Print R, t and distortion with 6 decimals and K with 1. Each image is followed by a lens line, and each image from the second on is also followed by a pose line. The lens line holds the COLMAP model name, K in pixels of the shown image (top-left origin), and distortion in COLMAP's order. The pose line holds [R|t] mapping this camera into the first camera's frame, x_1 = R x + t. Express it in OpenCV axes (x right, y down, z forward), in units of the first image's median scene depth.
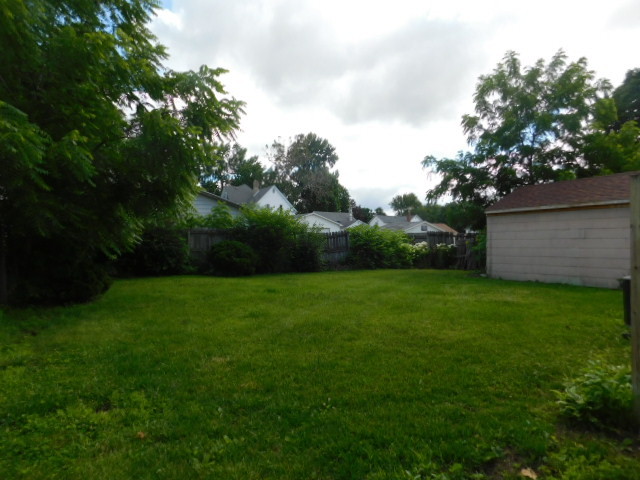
lens RADIAL K [[434.6, 0, 323.2], [0, 434.6, 235.1], [0, 0, 1]] dist [-0.029331, 0.025149]
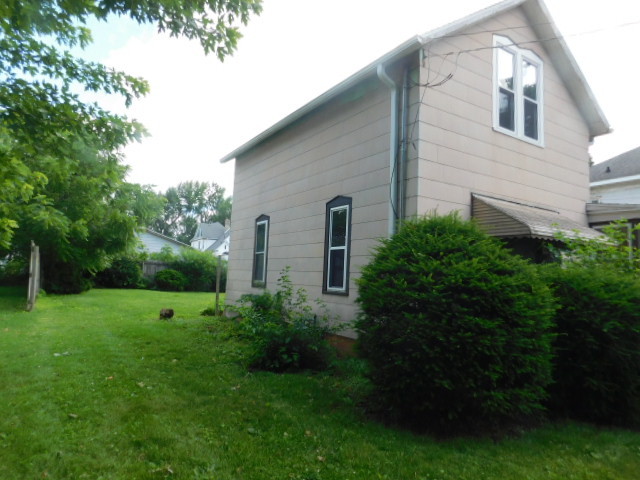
lens RADIAL K [[434.6, 0, 315.7], [0, 434.6, 245.2], [0, 0, 1]] dist [-0.029331, 0.025149]
pose [[0.999149, 0.037957, 0.016117, 0.262991], [-0.036913, 0.997470, -0.060762, 0.001886], [-0.018382, 0.060115, 0.998022, -0.534616]]
